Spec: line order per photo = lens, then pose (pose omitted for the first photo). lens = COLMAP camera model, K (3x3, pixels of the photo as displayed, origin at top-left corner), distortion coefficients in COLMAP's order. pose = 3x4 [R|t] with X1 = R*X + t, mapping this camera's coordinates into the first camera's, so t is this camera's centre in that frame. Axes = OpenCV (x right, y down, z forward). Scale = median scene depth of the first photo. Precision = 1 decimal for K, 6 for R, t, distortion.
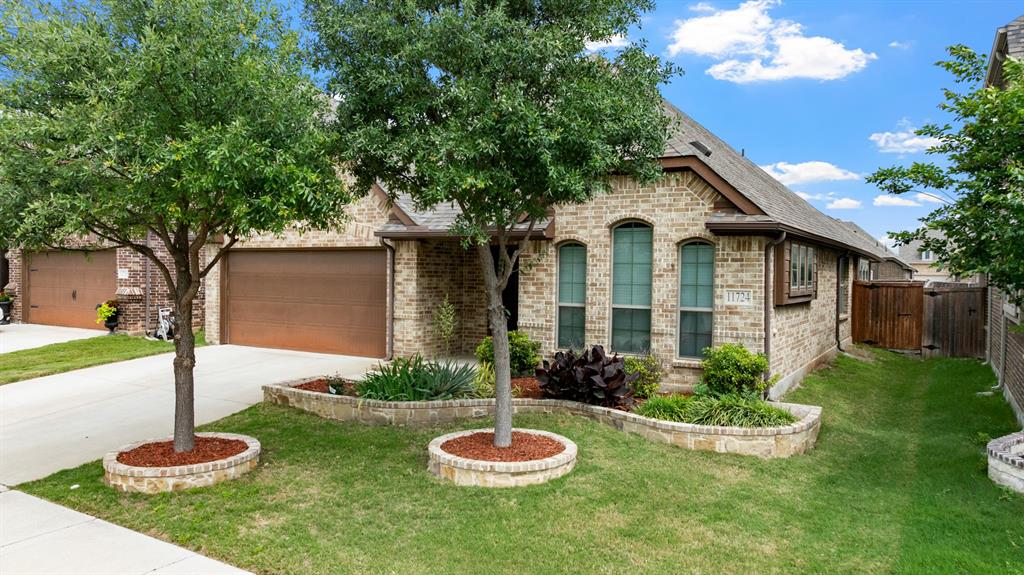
lens RADIAL K [[721.1, 0, 509.4], [0, 721.1, 288.5], [0, 0, 1]] dist [-0.024323, 0.014301]
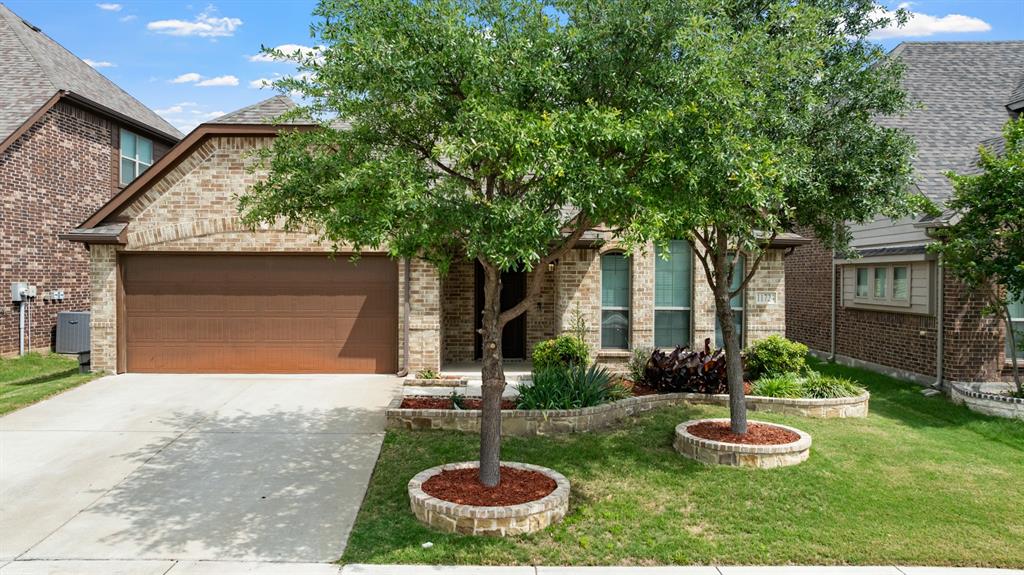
lens RADIAL K [[721.1, 0, 511.2], [0, 721.1, 287.1], [0, 0, 1]] dist [-0.024323, 0.014301]
pose [[0.844341, -0.015771, 0.535573, -0.627716], [0.017521, 0.999845, 0.001821, -0.014460], [-0.535519, 0.007846, 0.844487, 0.156607]]
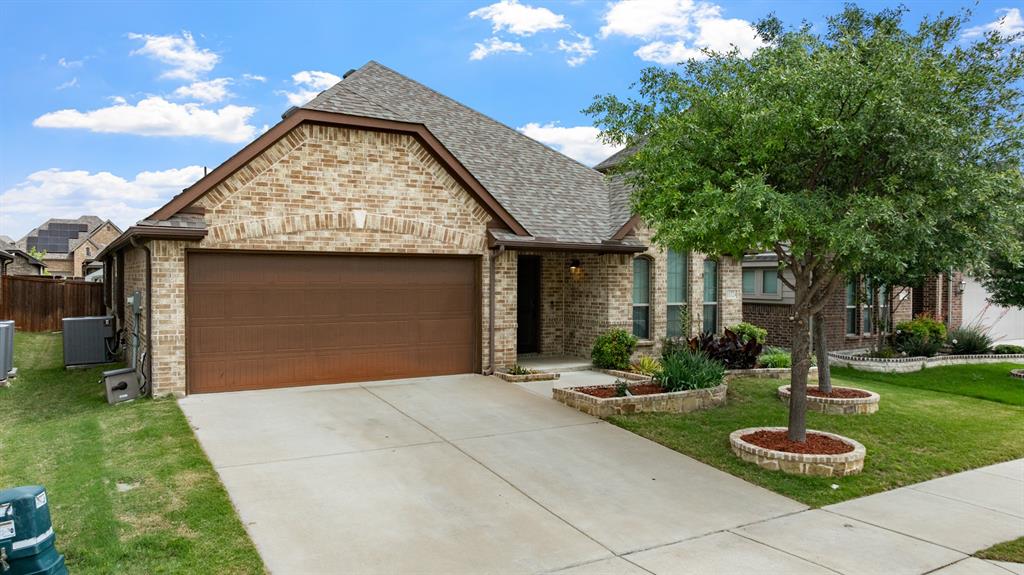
lens RADIAL K [[721.1, 0, 512.4], [0, 721.1, 285.0], [0, 0, 1]] dist [-0.024323, 0.014301]
pose [[0.456989, -0.020147, 0.889244, -1.158578], [0.021630, 0.999700, 0.011534, -0.032582], [-0.889209, 0.013963, 0.457288, 0.605820]]
